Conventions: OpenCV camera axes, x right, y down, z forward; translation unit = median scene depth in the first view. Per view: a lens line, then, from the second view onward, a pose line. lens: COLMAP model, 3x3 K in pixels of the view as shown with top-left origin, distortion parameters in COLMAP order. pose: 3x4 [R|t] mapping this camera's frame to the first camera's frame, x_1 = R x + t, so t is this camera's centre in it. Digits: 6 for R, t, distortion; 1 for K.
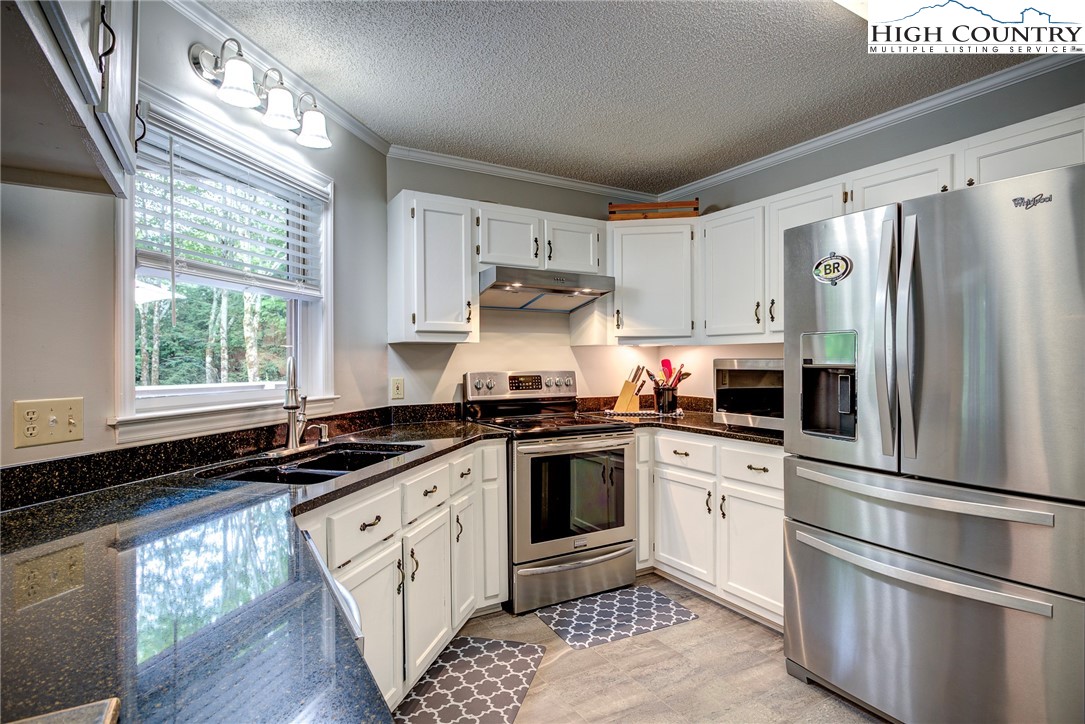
lens RADIAL K [[560.3, 0, 545.5], [0, 560.3, 359.7], [0, 0, 1]] dist [-0.007873, 0.000833]
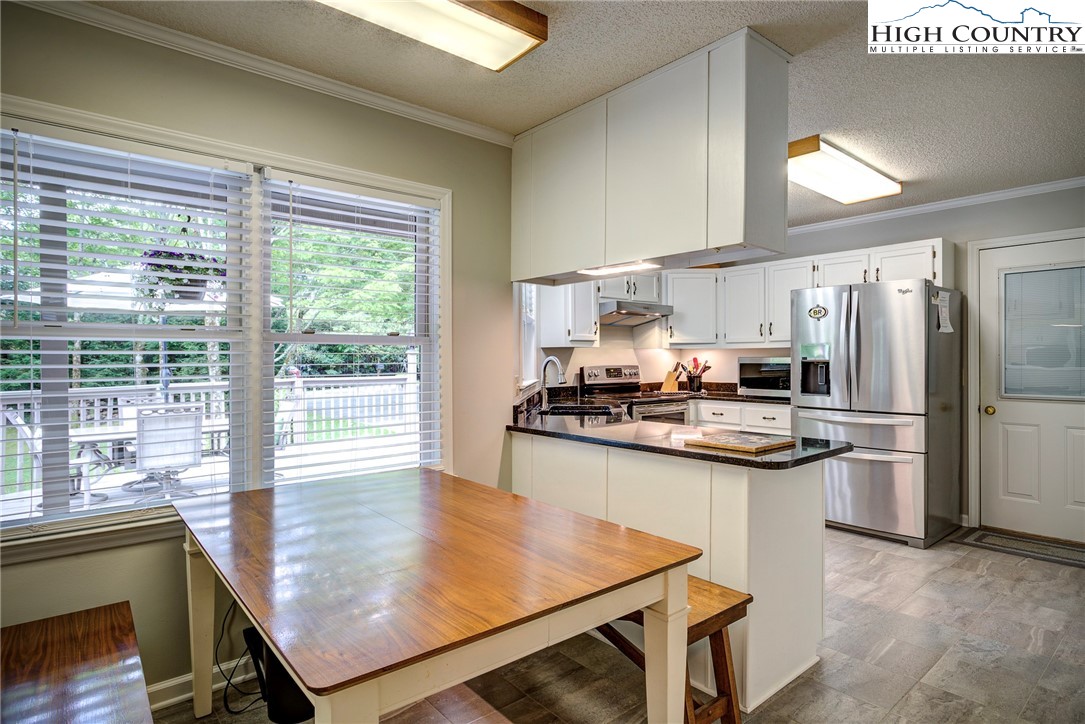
lens RADIAL K [[592.1, 0, 545.3], [0, 592.1, 363.5], [0, 0, 1]] dist [-0.004134, -0.000163]
pose [[0.985899, -0.002143, 0.167325, -0.552157], [0.000670, 0.999961, 0.008857, 0.000856], [-0.167338, -0.008620, 0.985862, -0.641382]]
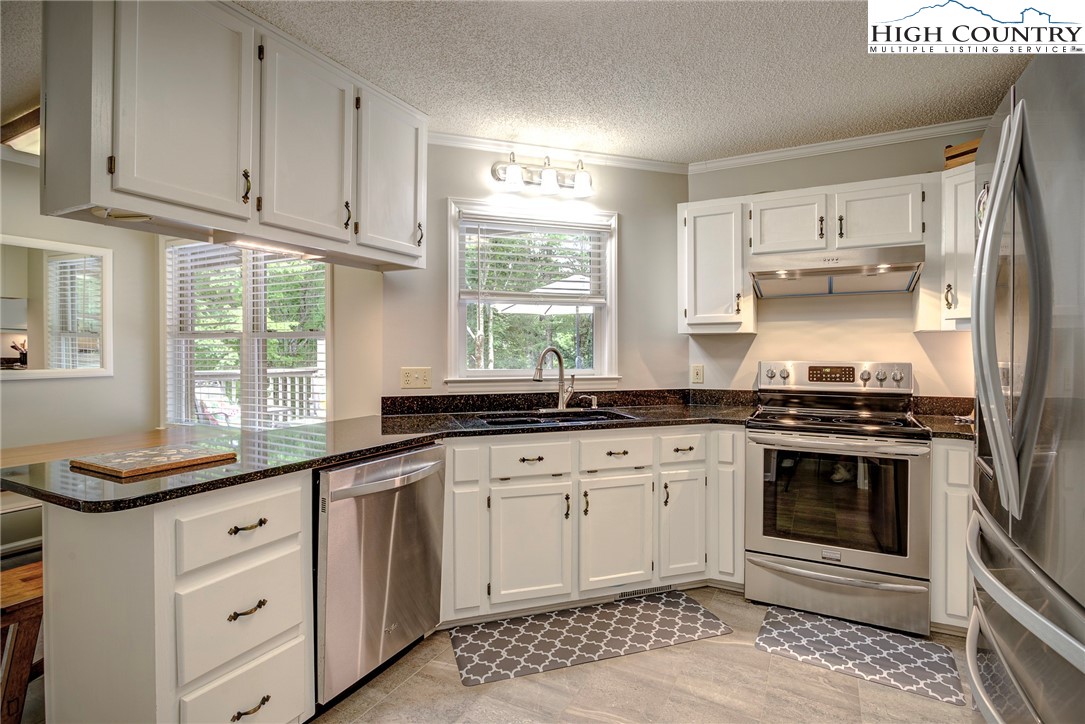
lens RADIAL K [[529.1, 0, 545.7], [0, 529.1, 353.5], [0, 0, 1]] dist [-0.017194, 0.004113]
pose [[0.524005, 0.009046, -0.851667, 0.506524], [-0.000397, 0.999946, 0.010376, -0.001641], [0.851715, -0.005099, 0.523981, 0.169436]]
